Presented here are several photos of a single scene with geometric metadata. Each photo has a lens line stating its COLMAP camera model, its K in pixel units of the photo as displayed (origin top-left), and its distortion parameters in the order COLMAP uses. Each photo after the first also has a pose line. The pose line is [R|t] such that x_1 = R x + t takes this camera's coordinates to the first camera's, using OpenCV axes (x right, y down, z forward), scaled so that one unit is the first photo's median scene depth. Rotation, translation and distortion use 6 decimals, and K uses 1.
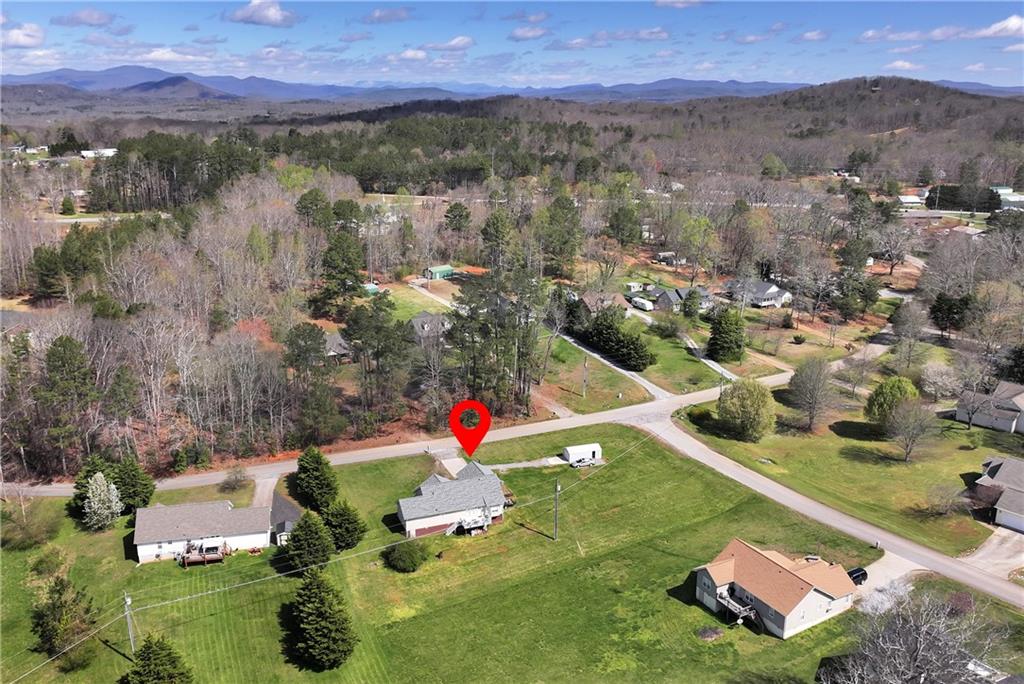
lens RADIAL K [[857.0, 0, 478.7], [0, 857.0, 324.3], [0, 0, 1]] dist [0.004792, 0.008501]
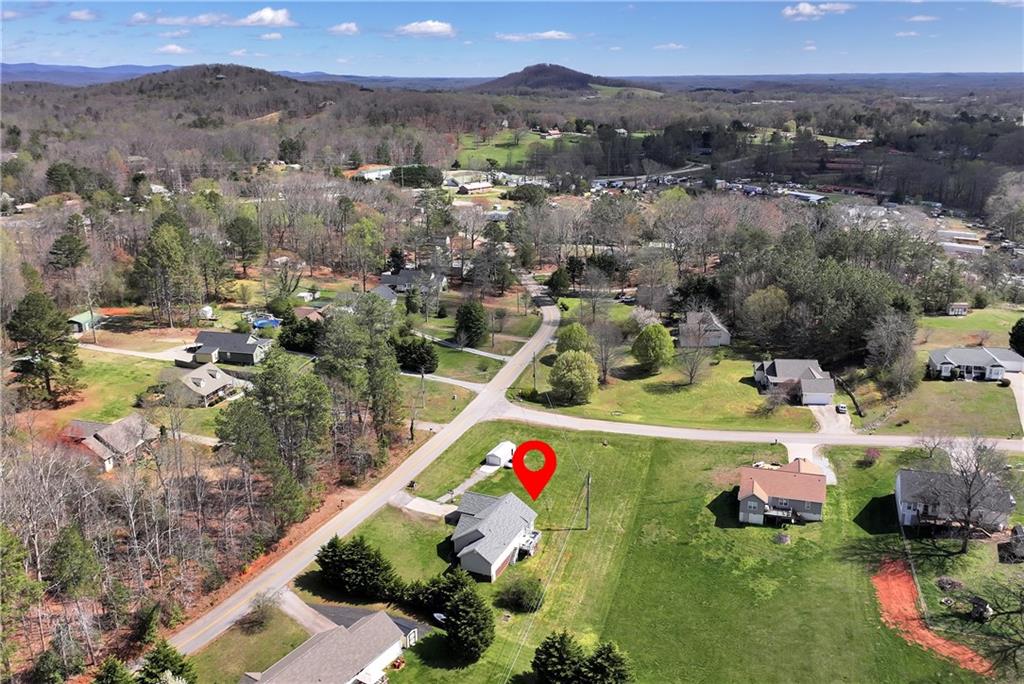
lens RADIAL K [[857.0, 0, 514.6], [0, 857.0, 343.8], [0, 0, 1]] dist [0.004792, 0.008501]
pose [[0.691365, -0.213358, 0.690285, -0.564633], [0.186231, 0.975745, 0.115067, -0.099279], [-0.698092, 0.049000, 0.714329, 0.237065]]
